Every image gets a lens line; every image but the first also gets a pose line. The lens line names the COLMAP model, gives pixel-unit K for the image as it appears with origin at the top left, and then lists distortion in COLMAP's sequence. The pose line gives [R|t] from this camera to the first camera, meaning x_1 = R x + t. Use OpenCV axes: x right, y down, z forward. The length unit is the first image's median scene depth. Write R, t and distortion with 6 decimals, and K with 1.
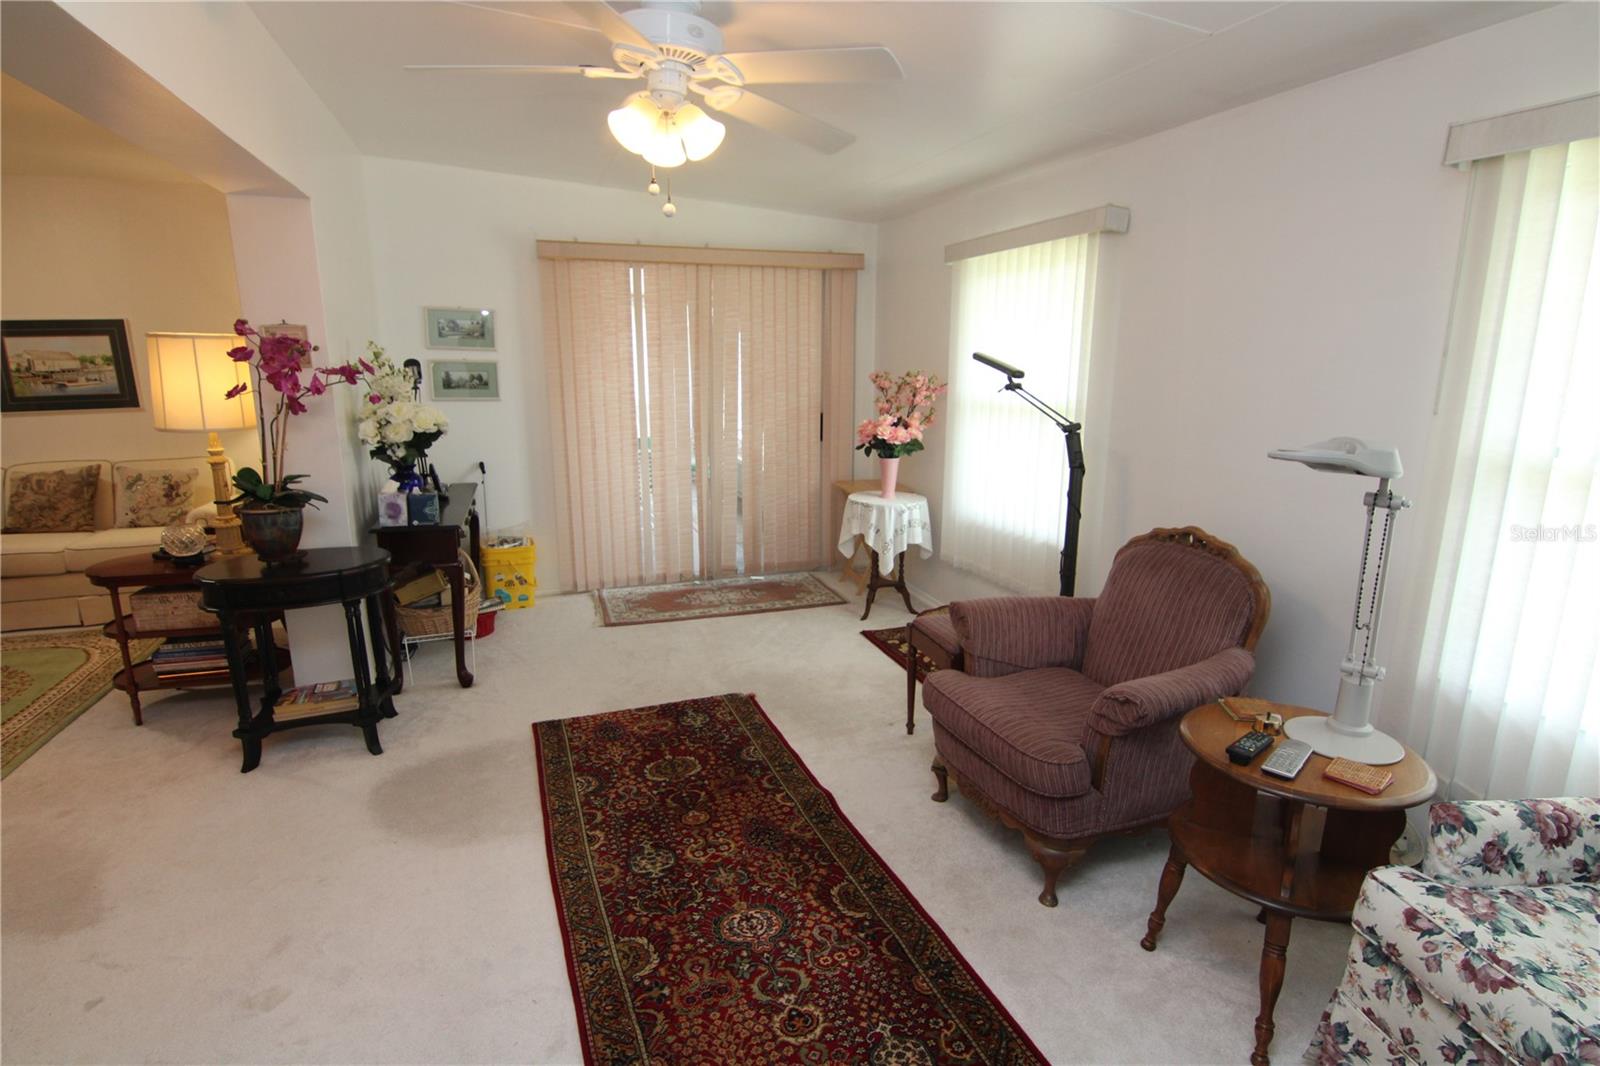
lens RADIAL K [[811.1, 0, 804.5], [0, 811.1, 532.5], [0, 0, 1]] dist [-0.002652, -0.015541]
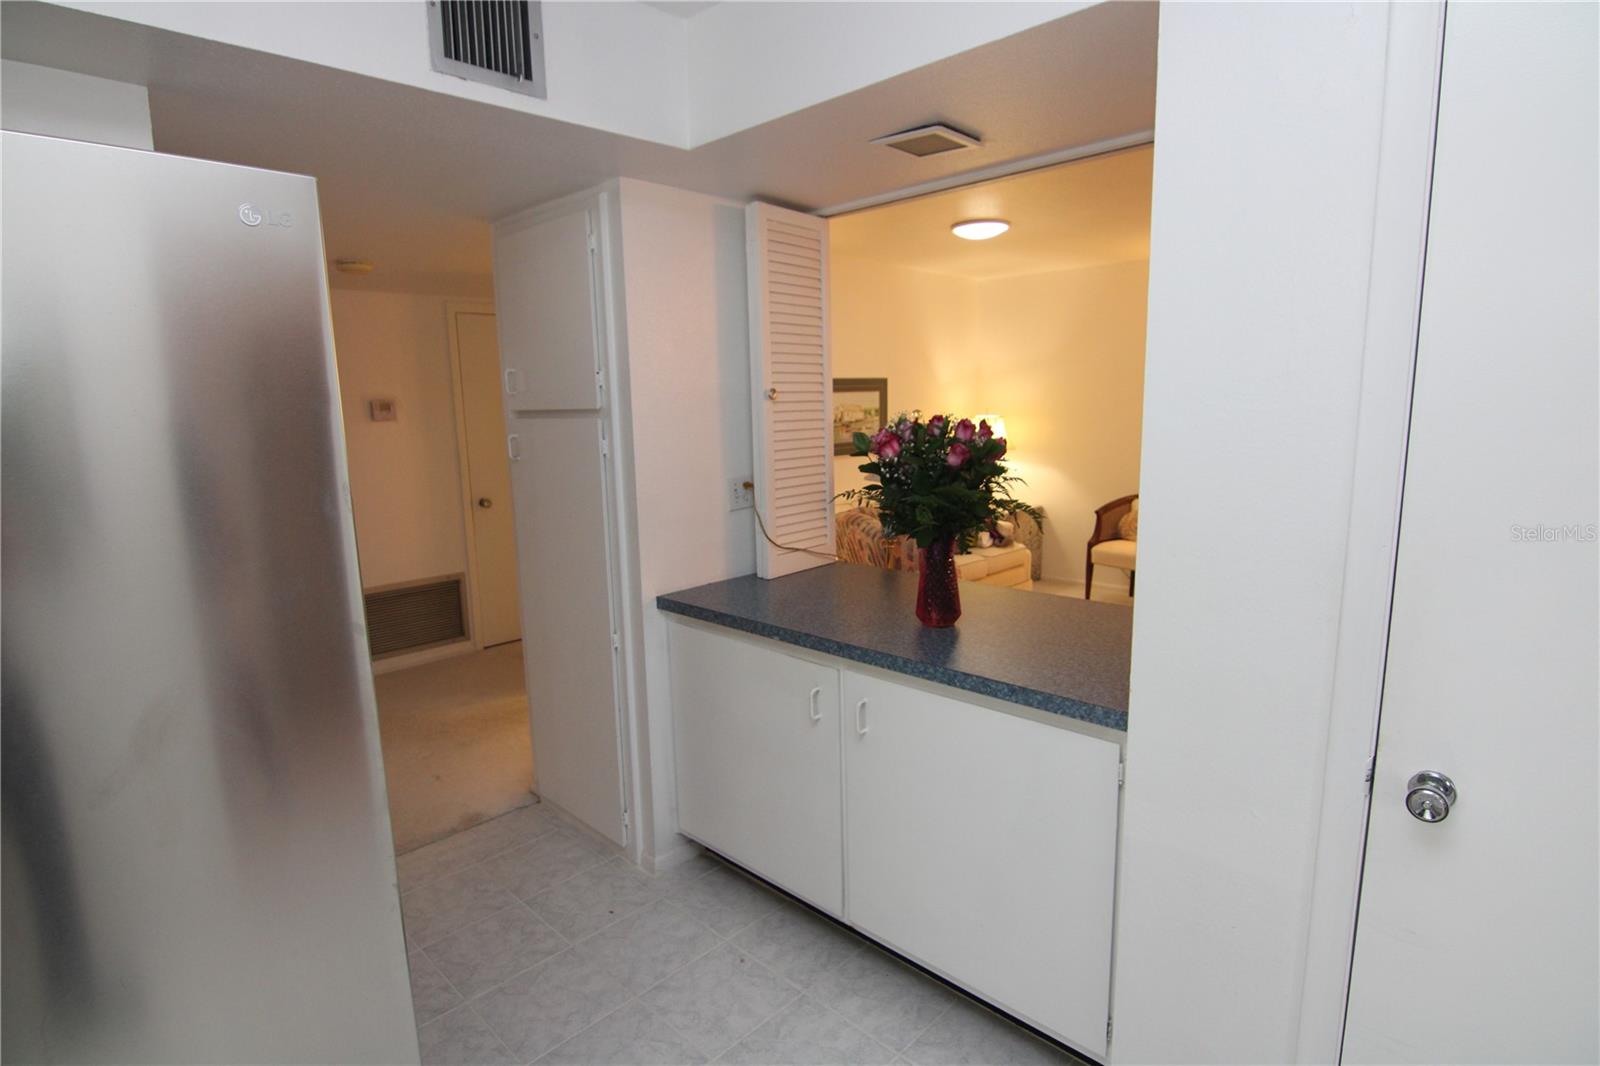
lens RADIAL K [[811.1, 0, 804.5], [0, 811.1, 532.5], [0, 0, 1]] dist [-0.002652, -0.015541]
pose [[0.900294, -0.089179, 0.426048, -1.558215], [0.114312, 0.992872, -0.033731, -0.006371], [-0.420003, 0.079070, 0.904071, -0.043180]]
